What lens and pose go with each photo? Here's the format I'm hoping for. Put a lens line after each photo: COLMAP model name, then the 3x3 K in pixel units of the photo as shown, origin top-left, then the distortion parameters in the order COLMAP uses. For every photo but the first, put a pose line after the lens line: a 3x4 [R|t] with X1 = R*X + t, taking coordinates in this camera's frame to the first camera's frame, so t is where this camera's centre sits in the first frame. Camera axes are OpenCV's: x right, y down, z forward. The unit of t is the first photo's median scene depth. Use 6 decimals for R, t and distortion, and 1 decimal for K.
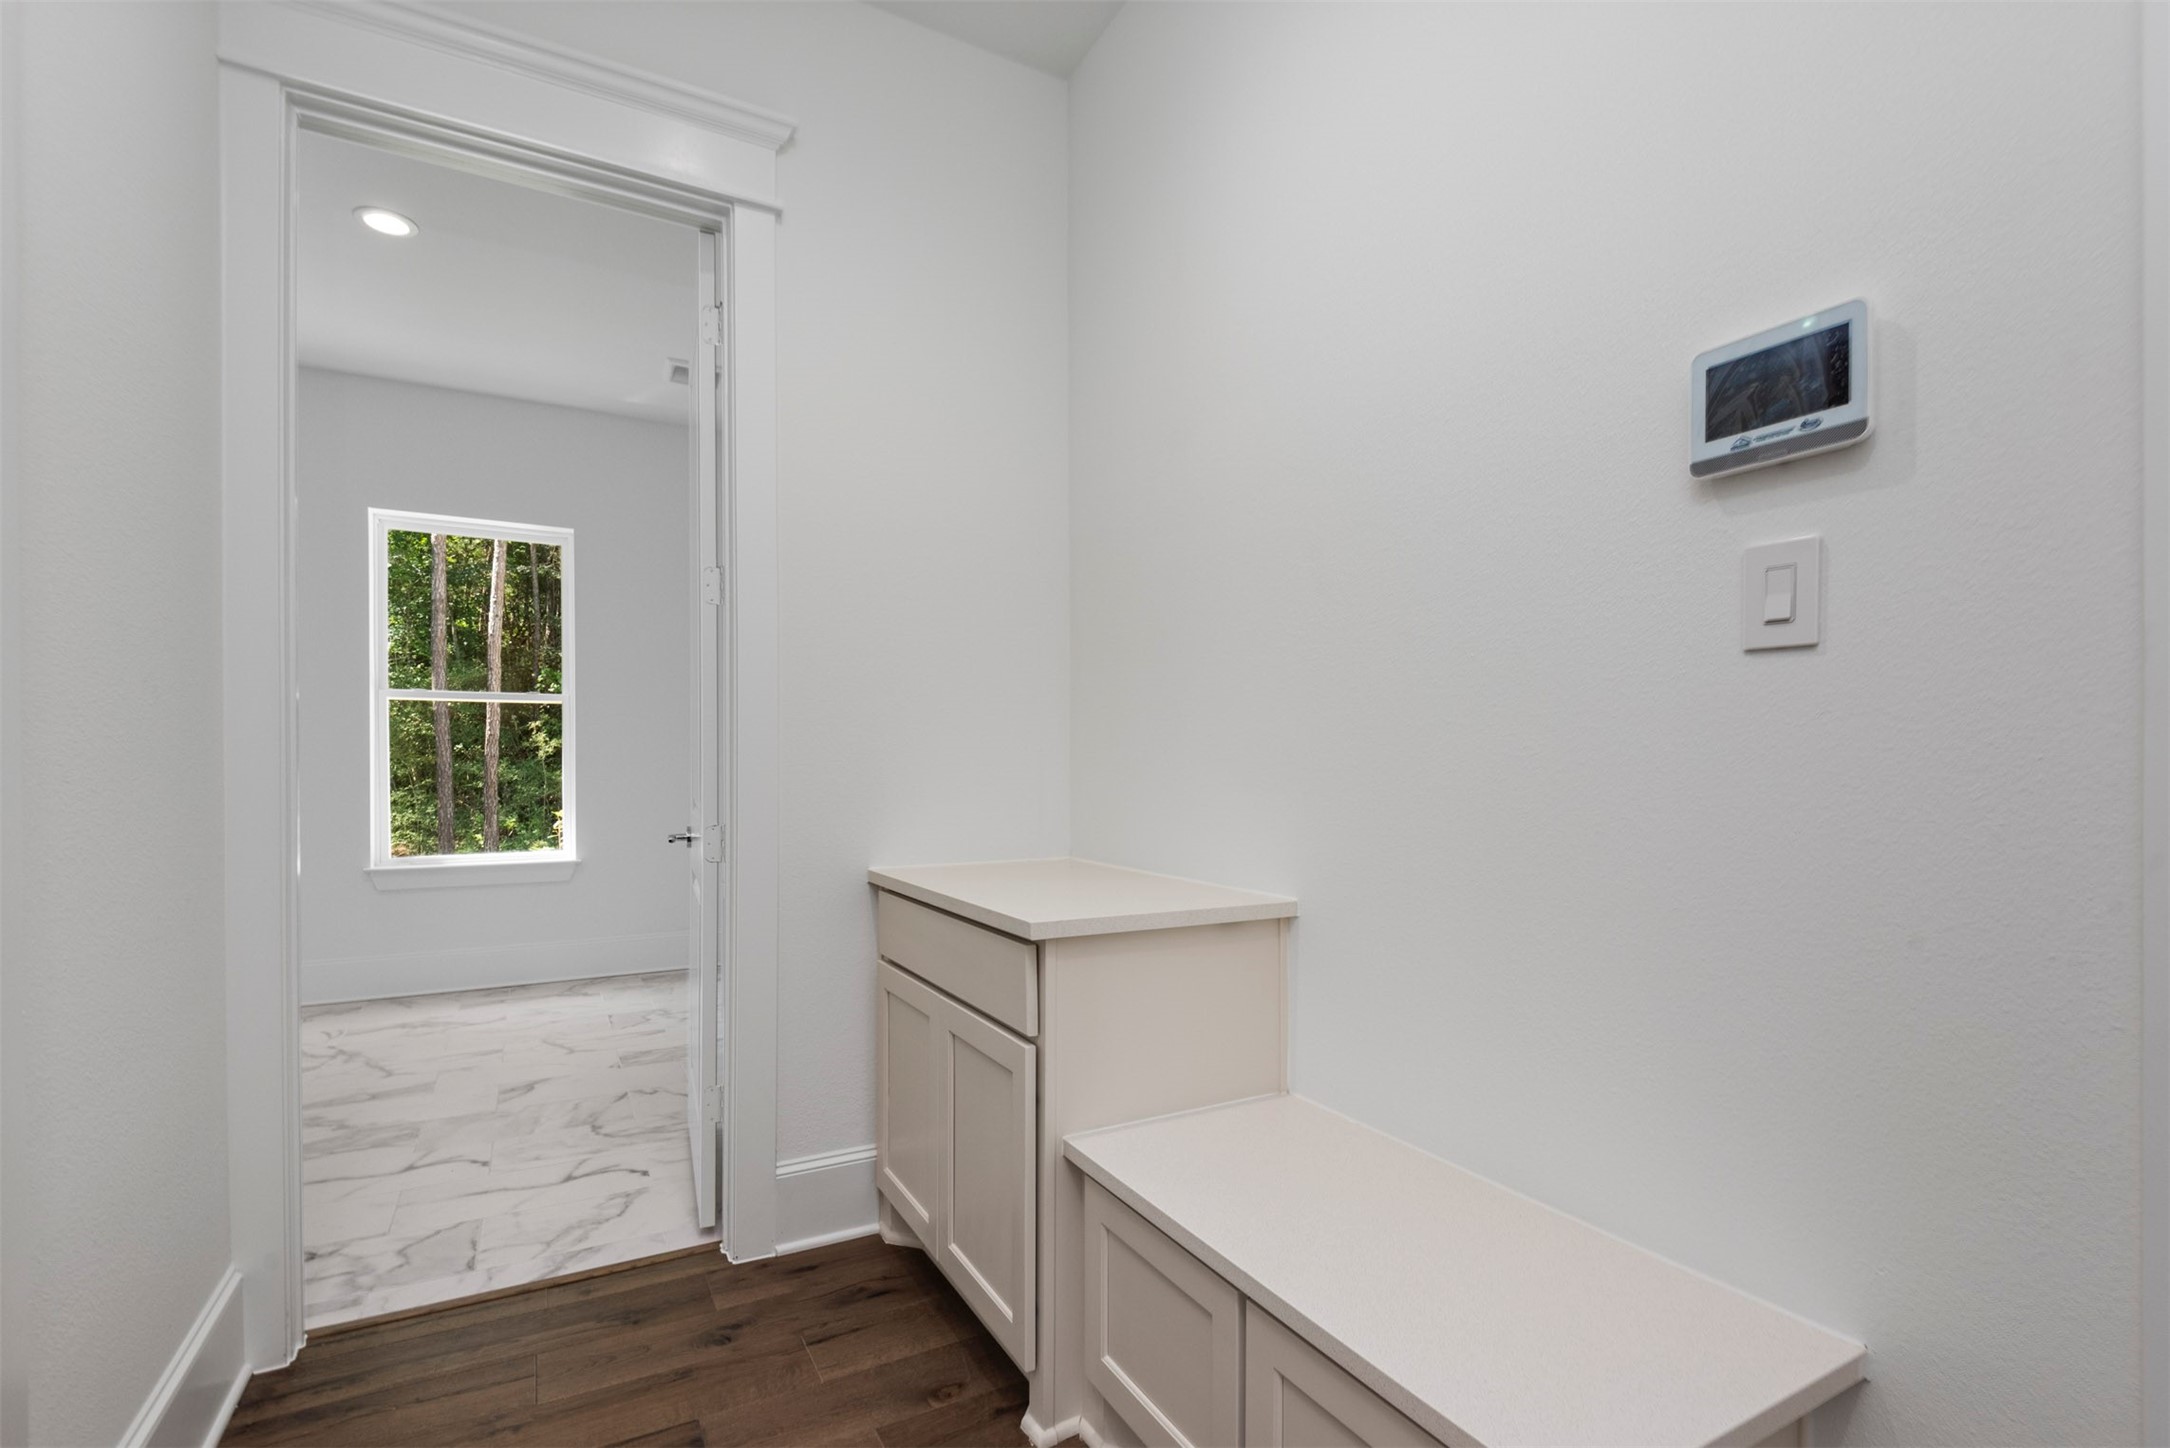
lens RADIAL K [[990.5, 0, 1117.1], [0, 990.5, 773.6], [0, 0, 1]] dist [-0.006165, -0.001689]
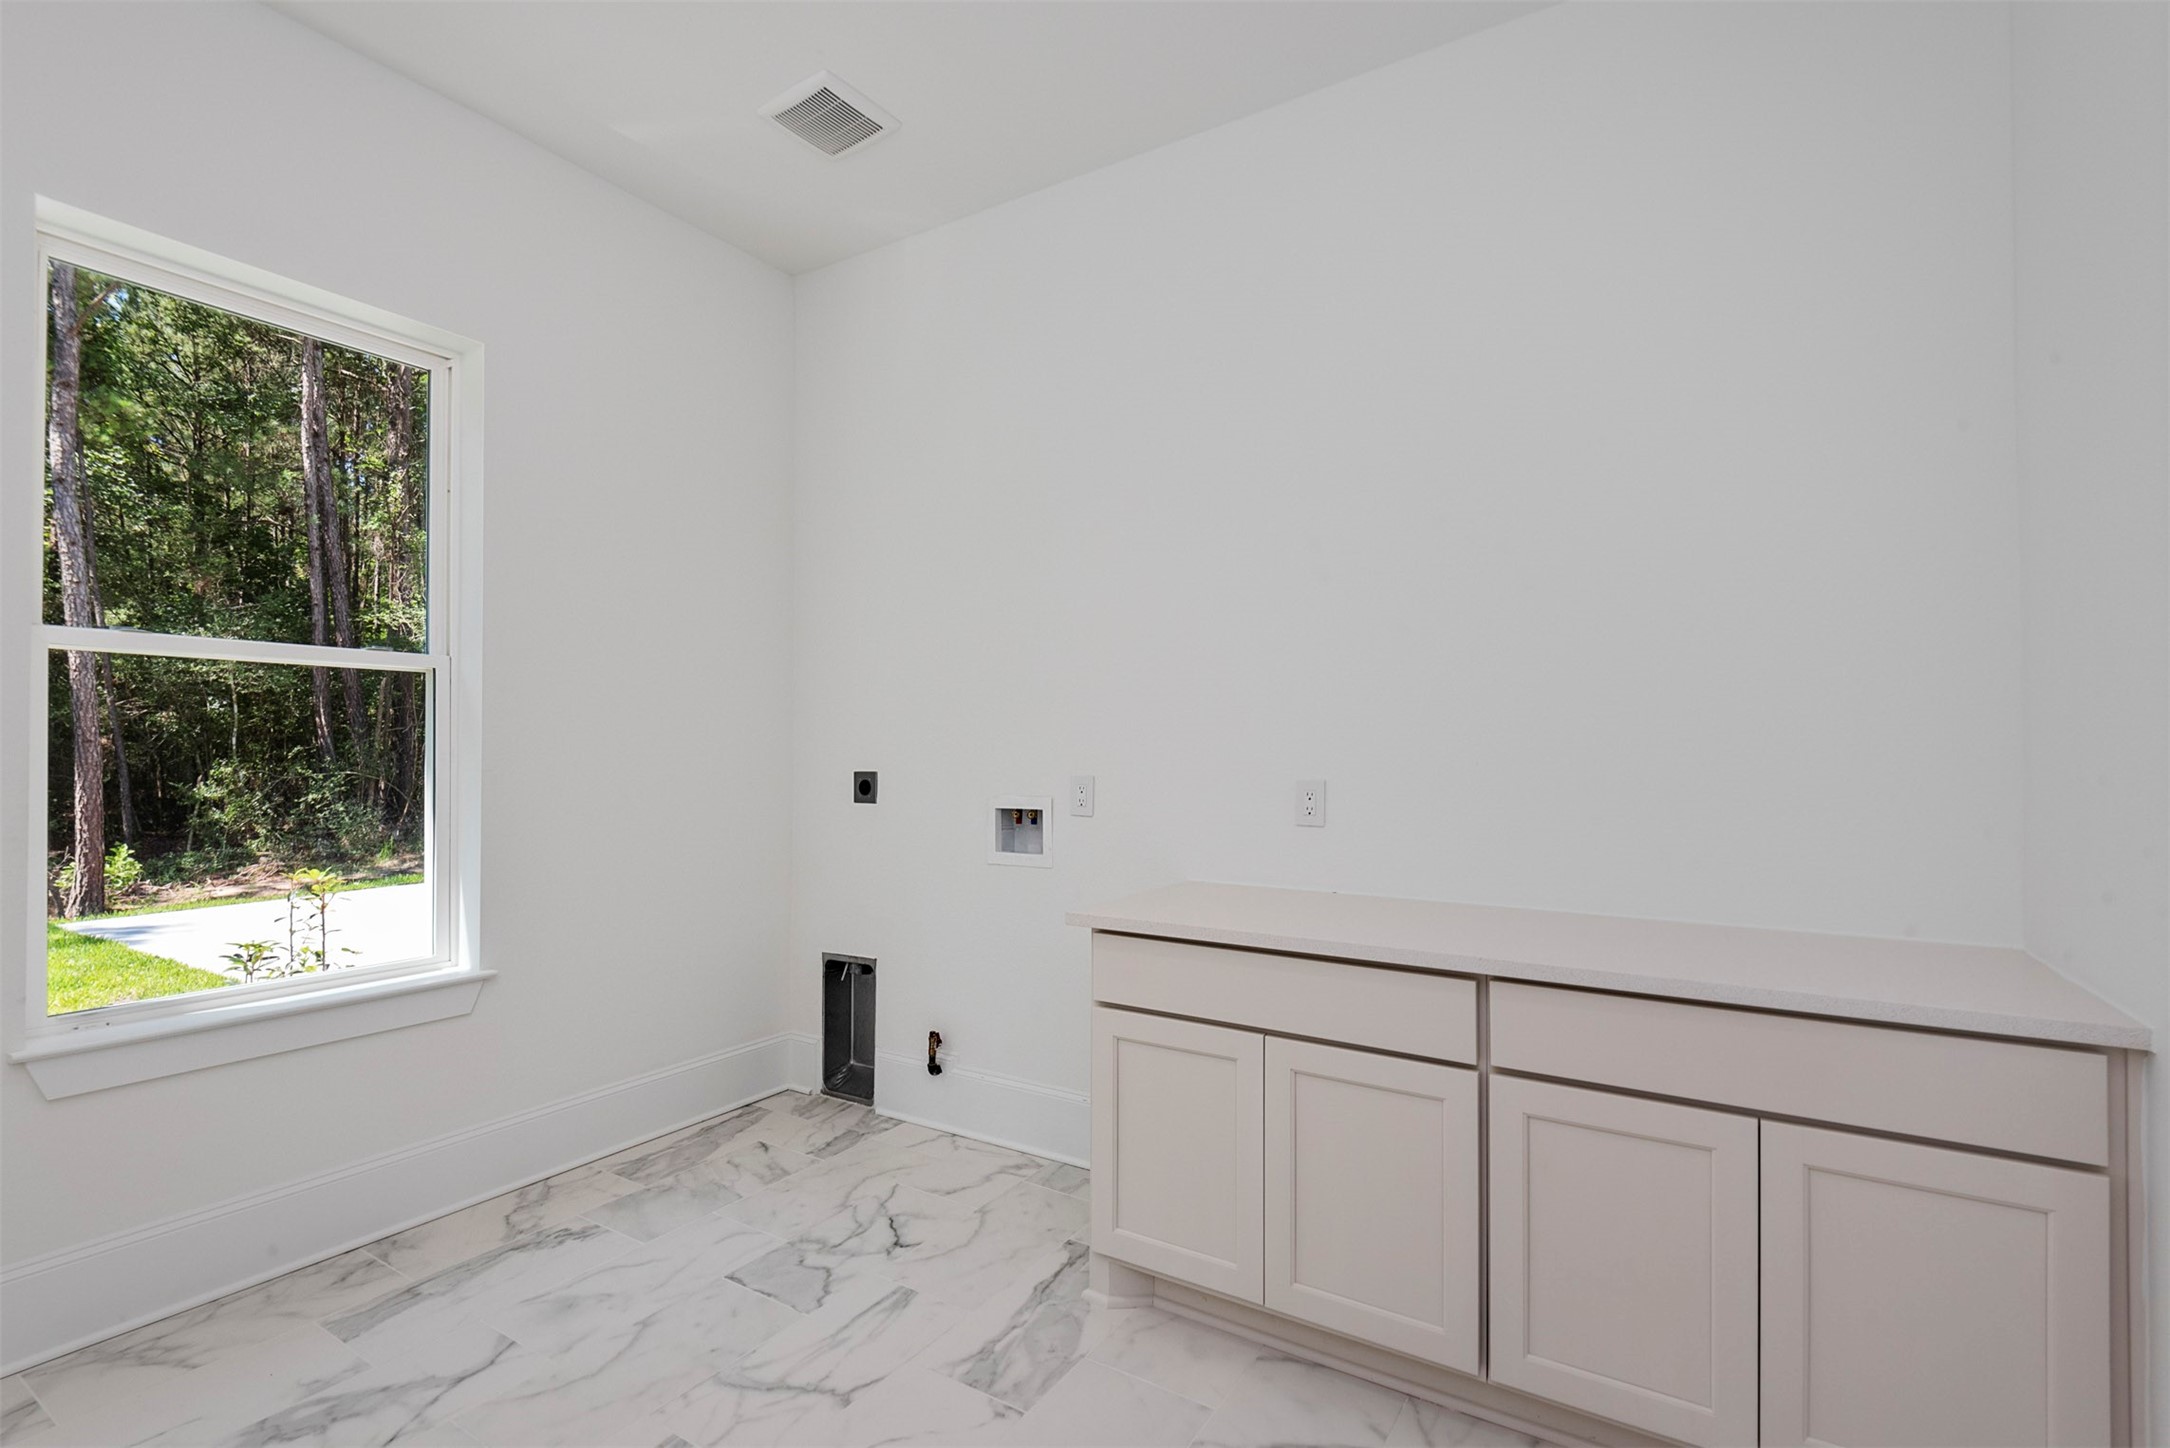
lens RADIAL K [[990.5, 0, 1076.3], [0, 990.5, 735.4], [0, 0, 1]] dist [-0.006165, -0.001689]
pose [[0.887171, 0.003617, 0.461427, -0.598639], [0.007018, 0.999748, -0.021331, -0.027439], [-0.461388, 0.022163, 0.886922, 0.454339]]
